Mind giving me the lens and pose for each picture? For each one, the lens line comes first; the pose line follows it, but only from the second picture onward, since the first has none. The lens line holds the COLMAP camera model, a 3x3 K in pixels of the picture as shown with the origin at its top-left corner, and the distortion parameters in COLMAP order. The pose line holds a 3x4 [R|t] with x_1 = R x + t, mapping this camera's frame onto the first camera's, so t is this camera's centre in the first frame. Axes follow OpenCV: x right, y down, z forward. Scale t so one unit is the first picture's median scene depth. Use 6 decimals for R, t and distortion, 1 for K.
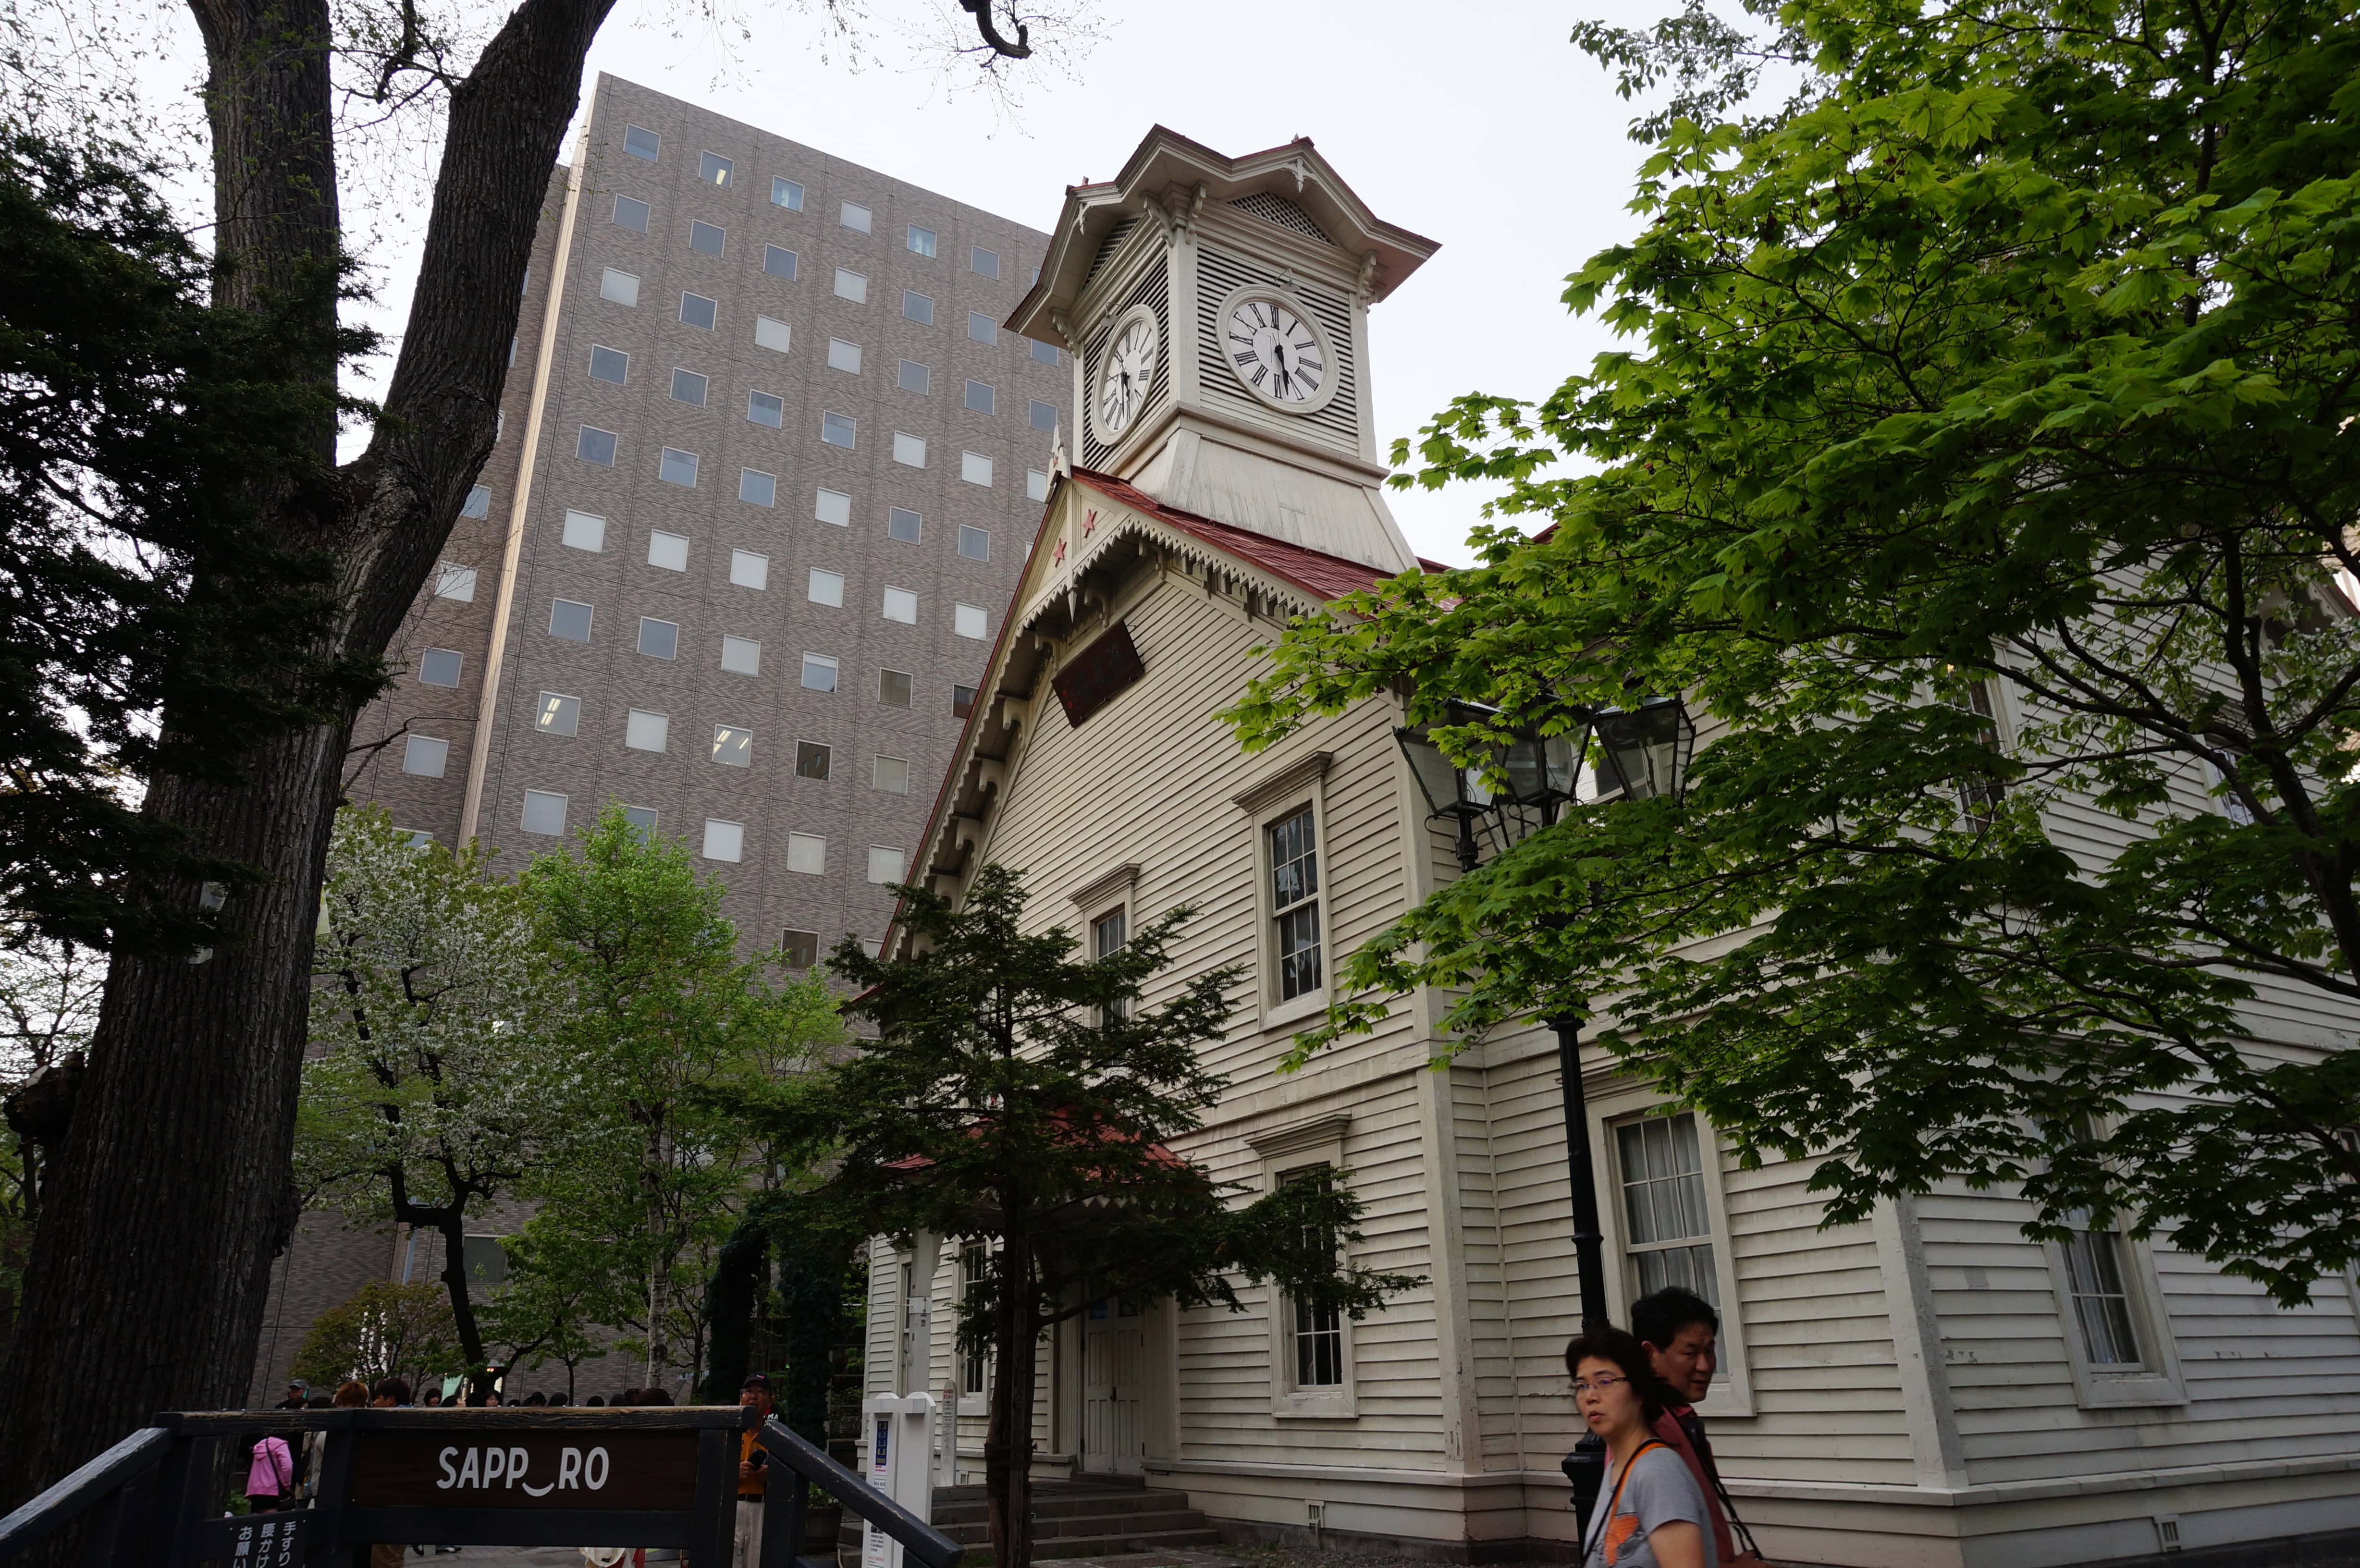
lens RADIAL K [[1572.2, 0, 1180.0], [0, 1572.2, 784.0], [0, 0, 1]] dist [-0.032538, -0.000525]
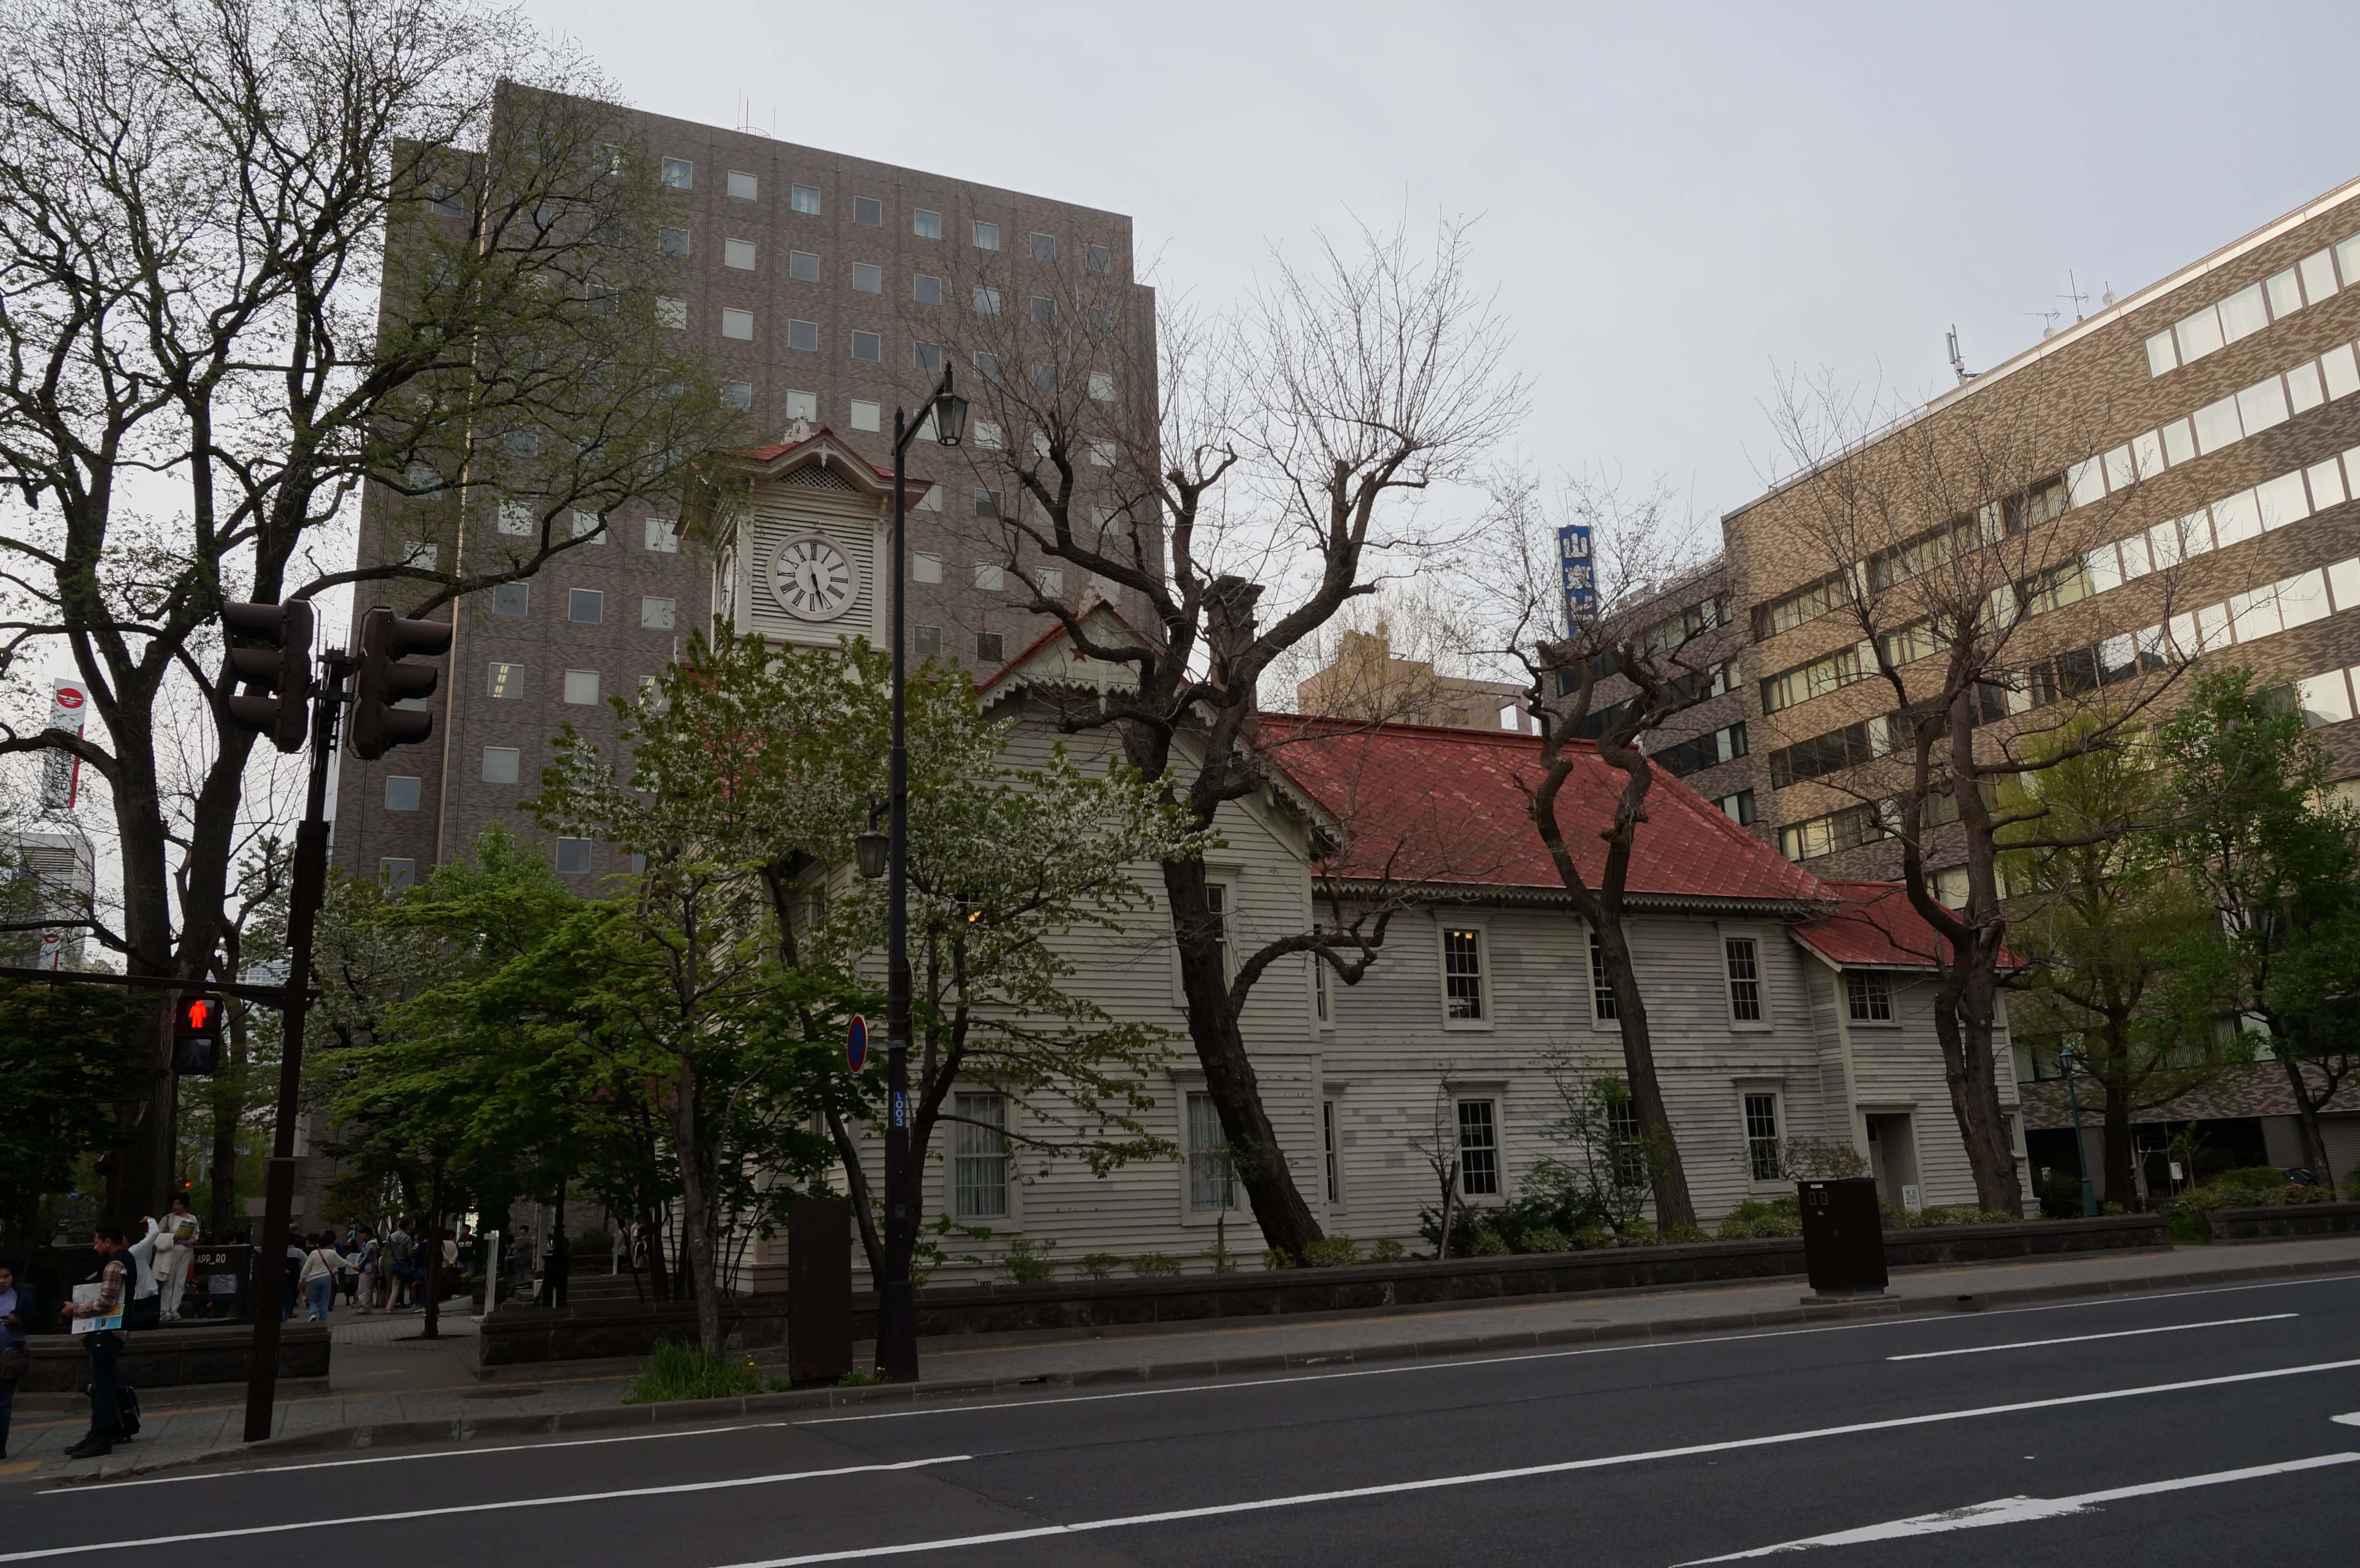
lens RADIAL K [[1721.2, 0, 1180.0], [0, 1721.2, 784.0], [0, 0, 1]] dist [-0.027749, 0.000081]
pose [[0.995772, -0.042953, -0.081200, 0.216396], [0.053410, 0.989897, 0.131341, -0.108601], [0.074738, -0.135123, 0.988006, -0.266158]]
